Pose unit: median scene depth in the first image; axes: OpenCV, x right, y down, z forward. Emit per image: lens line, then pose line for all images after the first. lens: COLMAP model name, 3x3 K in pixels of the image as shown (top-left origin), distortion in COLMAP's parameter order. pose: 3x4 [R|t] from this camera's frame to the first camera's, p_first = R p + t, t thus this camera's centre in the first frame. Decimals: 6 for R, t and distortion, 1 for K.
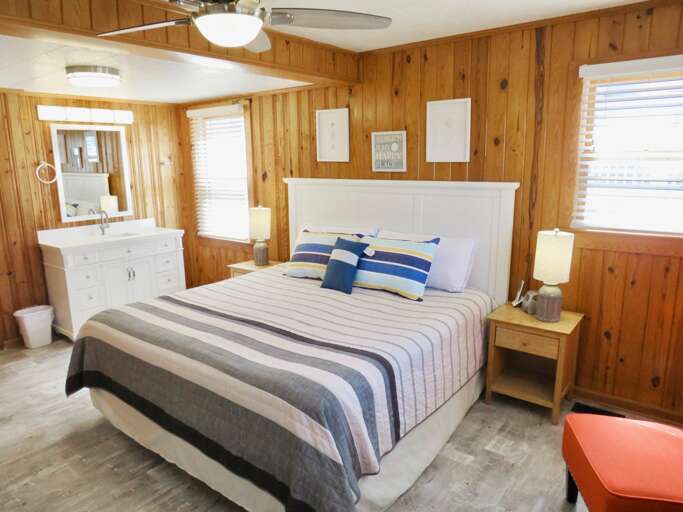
lens RADIAL K [[481.9, 0, 341.5], [0, 481.9, 256.0], [0, 0, 1]] dist [-0.009288, -0.004092]
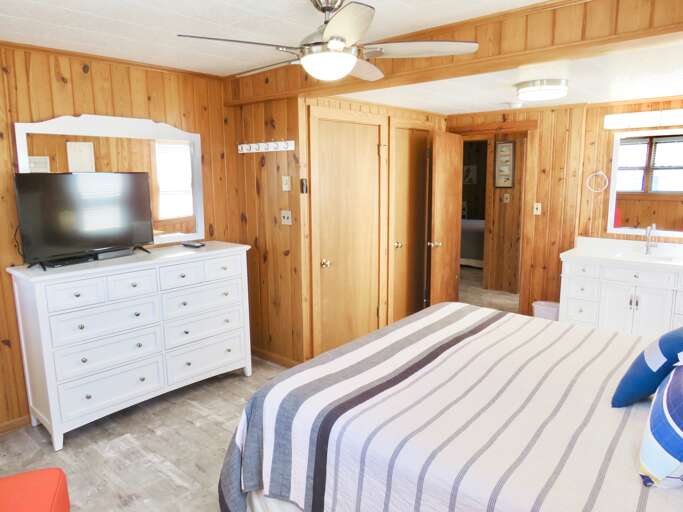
lens RADIAL K [[510.8, 0, 341.5], [0, 510.8, 256.0], [0, 0, 1]] dist [0.012763, 0.003985]
pose [[-0.021718, 0.179407, -0.983535, 0.492050], [-0.195875, 0.963938, 0.180157, -0.112221], [0.980388, 0.196562, 0.014206, 0.490463]]
